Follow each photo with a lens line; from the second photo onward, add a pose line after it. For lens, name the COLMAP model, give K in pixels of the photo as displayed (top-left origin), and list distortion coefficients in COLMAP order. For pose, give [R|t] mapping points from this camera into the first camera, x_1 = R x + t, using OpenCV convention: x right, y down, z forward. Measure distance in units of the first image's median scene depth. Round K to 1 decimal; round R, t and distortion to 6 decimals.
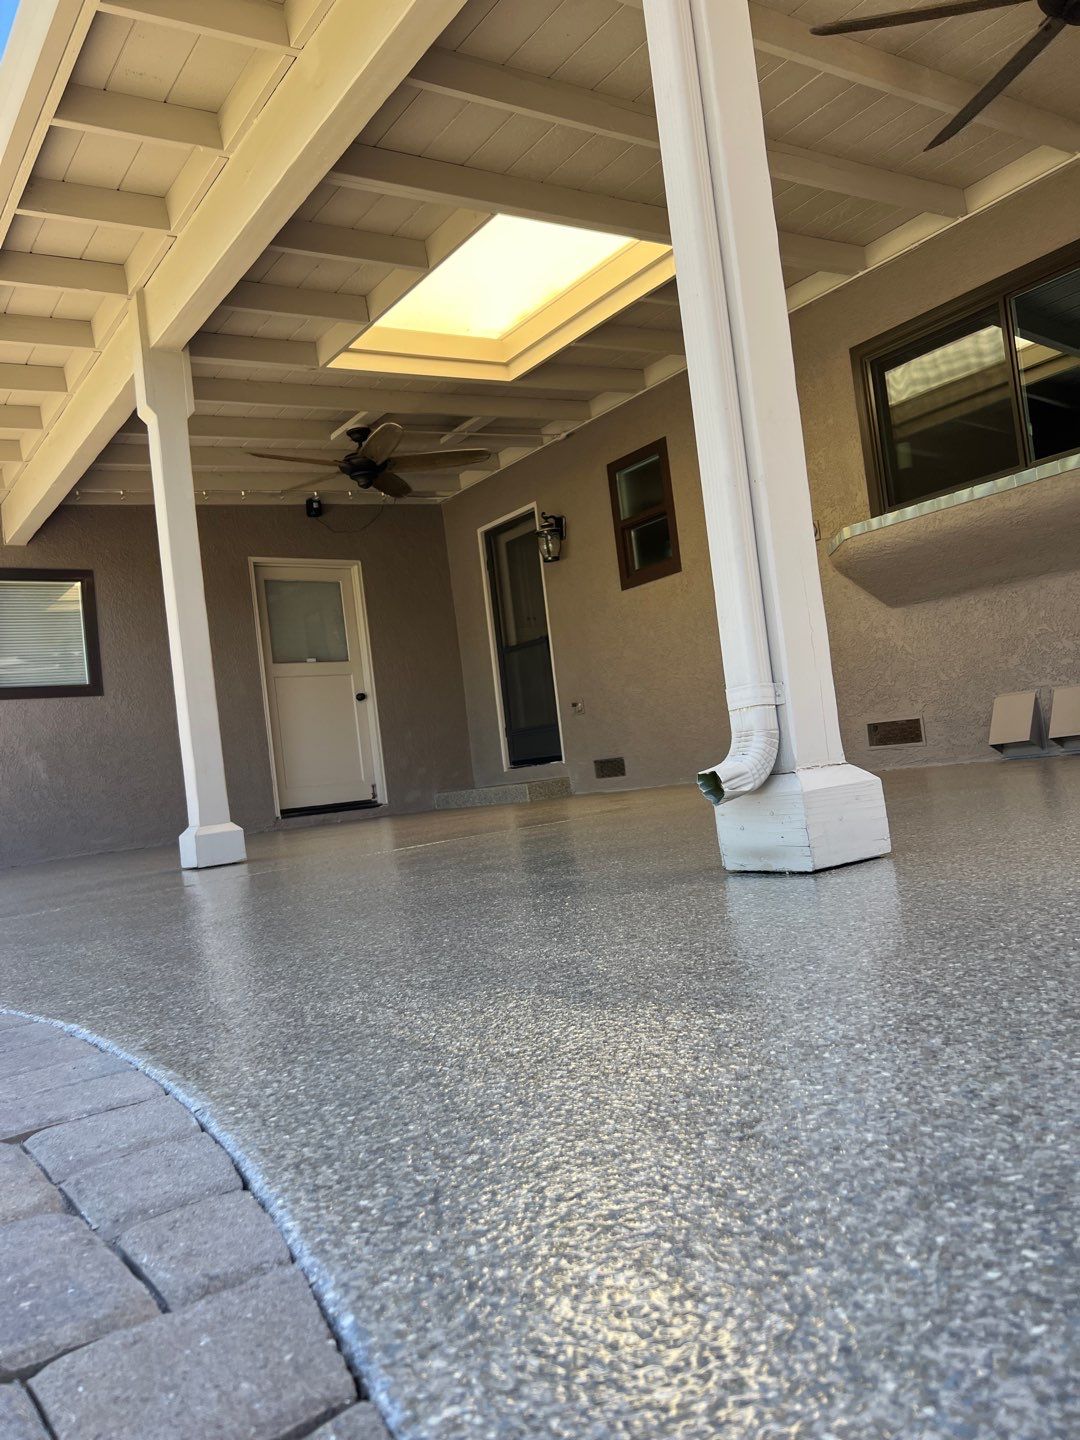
lens RADIAL K [[1054.1, 0, 539.8], [0, 1054.1, 755.4], [0, 0, 1]] dist [0.000931, -0.001070]
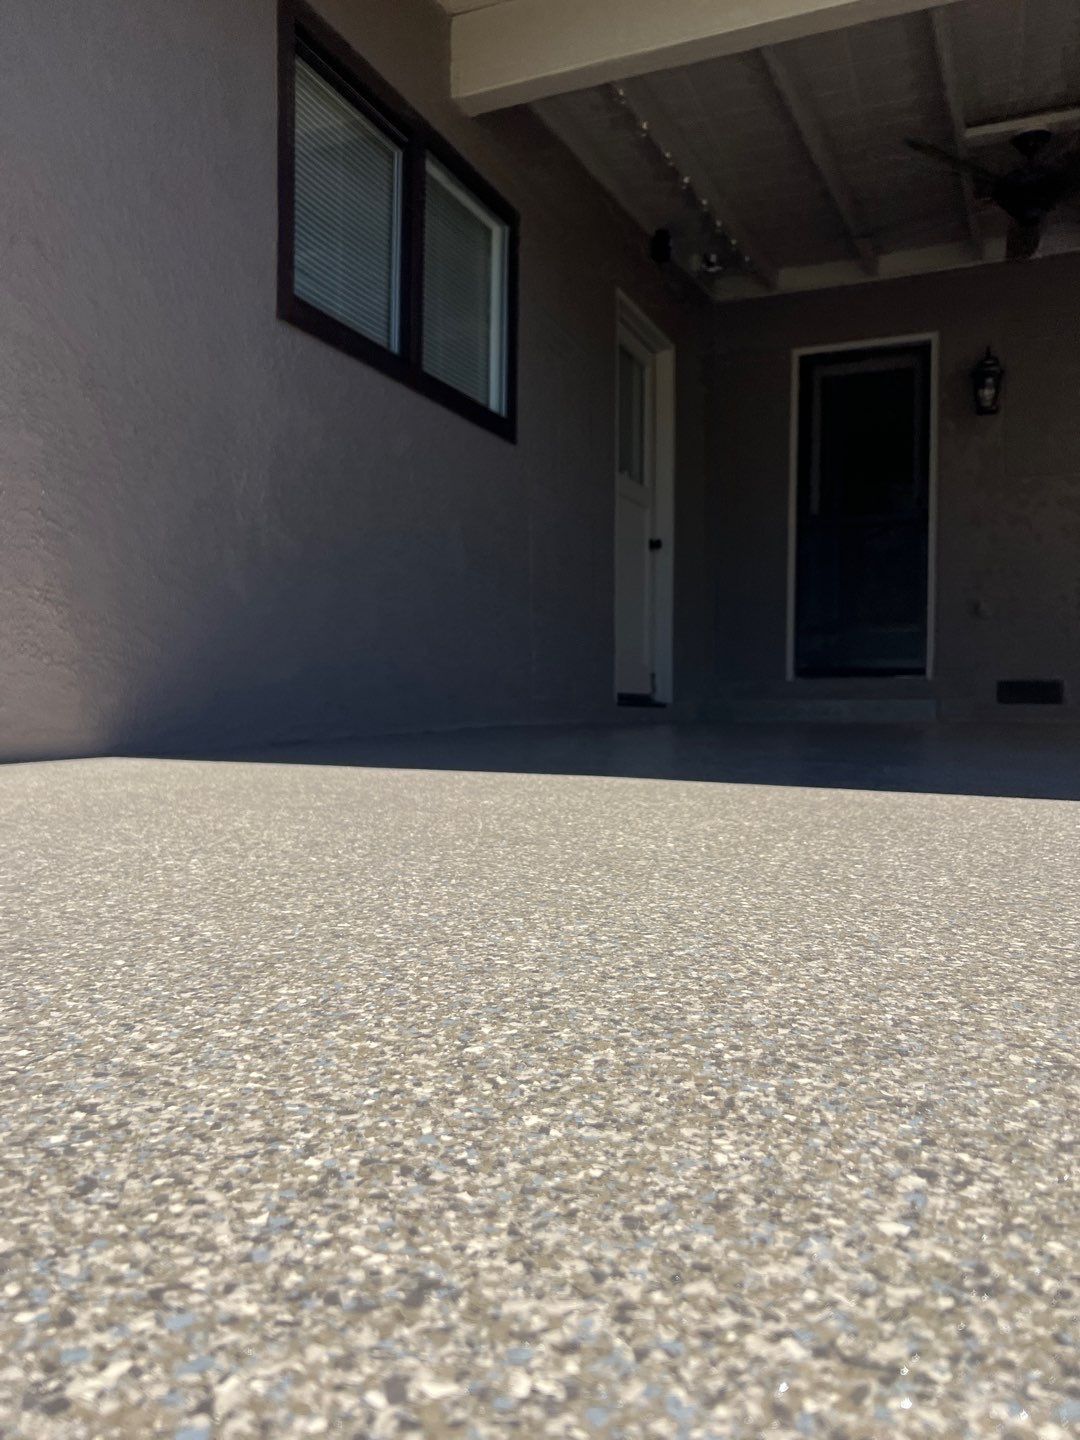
lens RADIAL K [[1084.1, 0, 540.2], [0, 1084.1, 743.1], [0, 0, 1]] dist [-0.001934, -0.010815]
pose [[0.869148, 0.107208, 0.482792, -0.597889], [-0.121082, 0.992640, -0.002447, 0.089435], [-0.479501, -0.056331, 0.875731, 0.438881]]
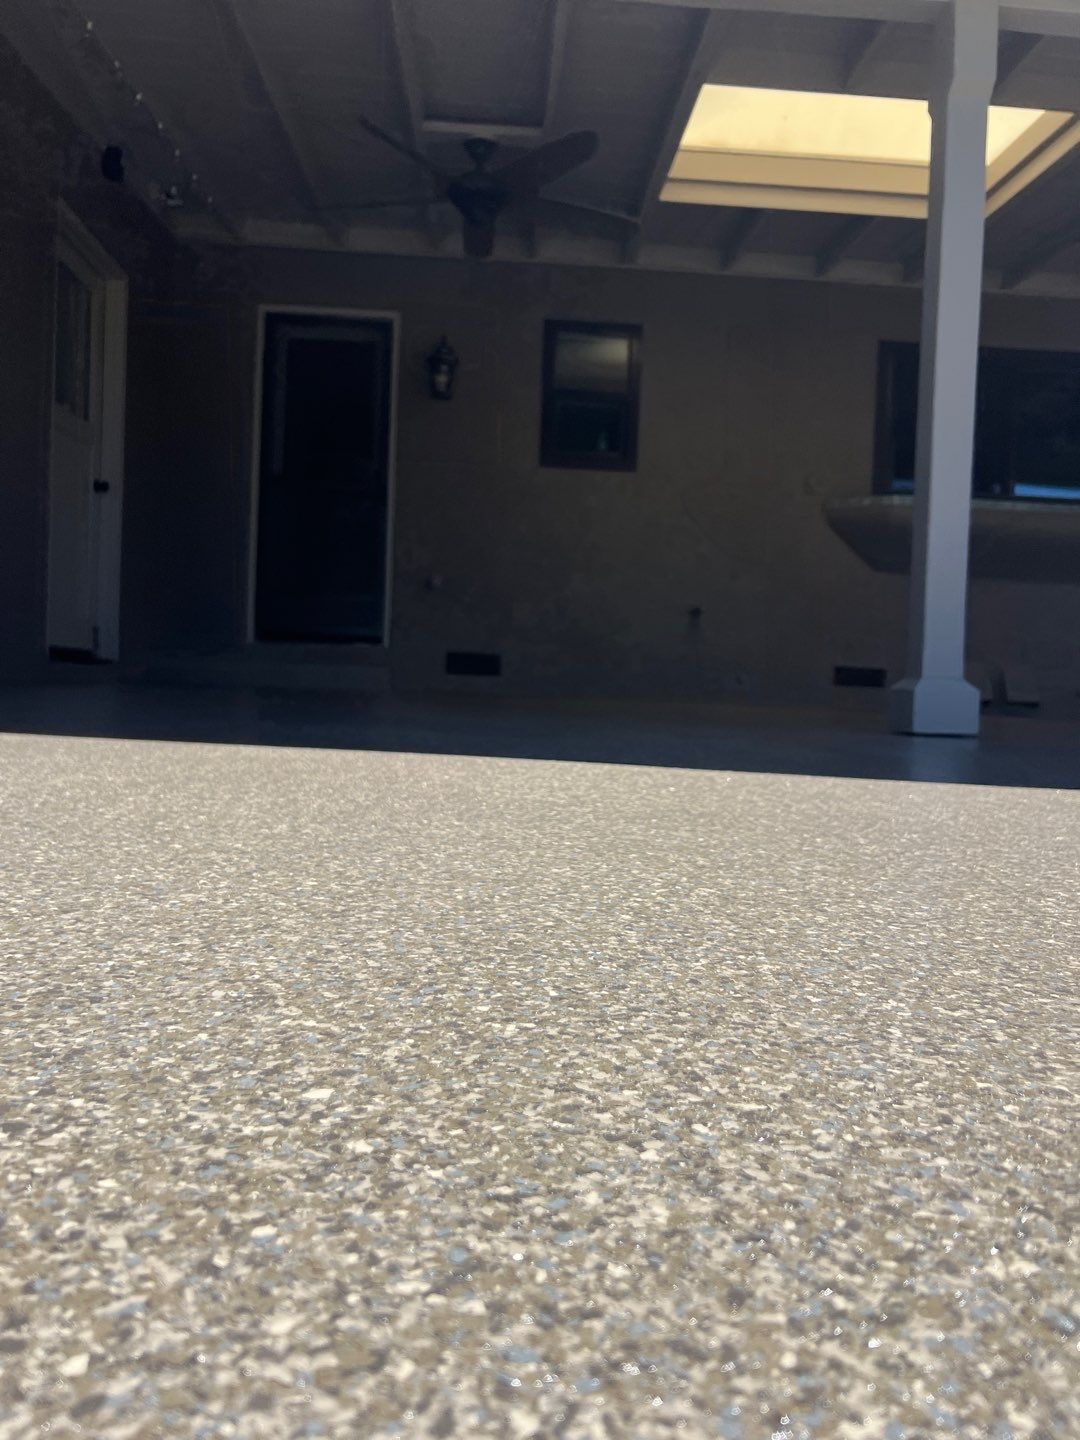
lens RADIAL K [[1097.0, 0, 540.0], [0, 1097.0, 720.0], [0, 0, 1]] dist [-0.002895, -0.009439]
pose [[0.546564, 0.110693, 0.830069, -0.591096], [-0.122940, 0.991092, -0.051216, 0.089596], [-0.828344, -0.074056, 0.555304, 0.435012]]
